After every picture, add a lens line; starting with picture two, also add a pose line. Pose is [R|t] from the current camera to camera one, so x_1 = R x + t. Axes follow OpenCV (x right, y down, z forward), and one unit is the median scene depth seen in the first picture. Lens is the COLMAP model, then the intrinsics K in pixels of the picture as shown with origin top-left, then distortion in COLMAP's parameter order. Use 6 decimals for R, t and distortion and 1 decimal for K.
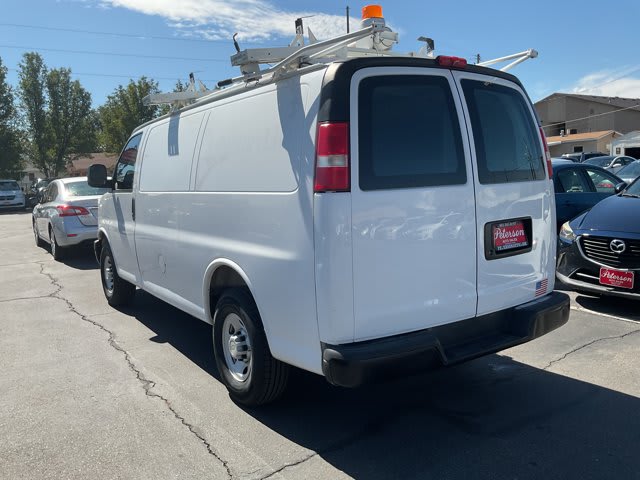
lens RADIAL K [[541.8, 0, 320.0], [0, 541.8, 240.0], [0, 0, 1]] dist [0.081204, -0.179171]
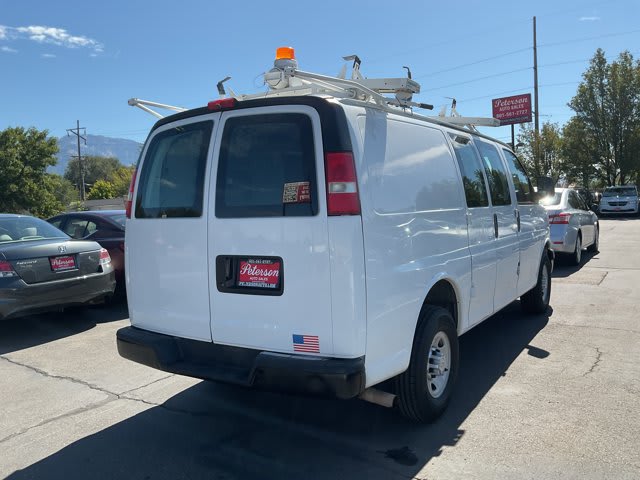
lens RADIAL K [[569.1, 0, 304.2], [0, 569.1, 230.4], [0, 0, 1]] dist [0.002180, -0.000551]
pose [[0.355749, 0.079506, -0.931194, 1.255965], [-0.084512, 0.995029, 0.052670, -0.137510], [0.930753, 0.059960, 0.360699, 0.695408]]
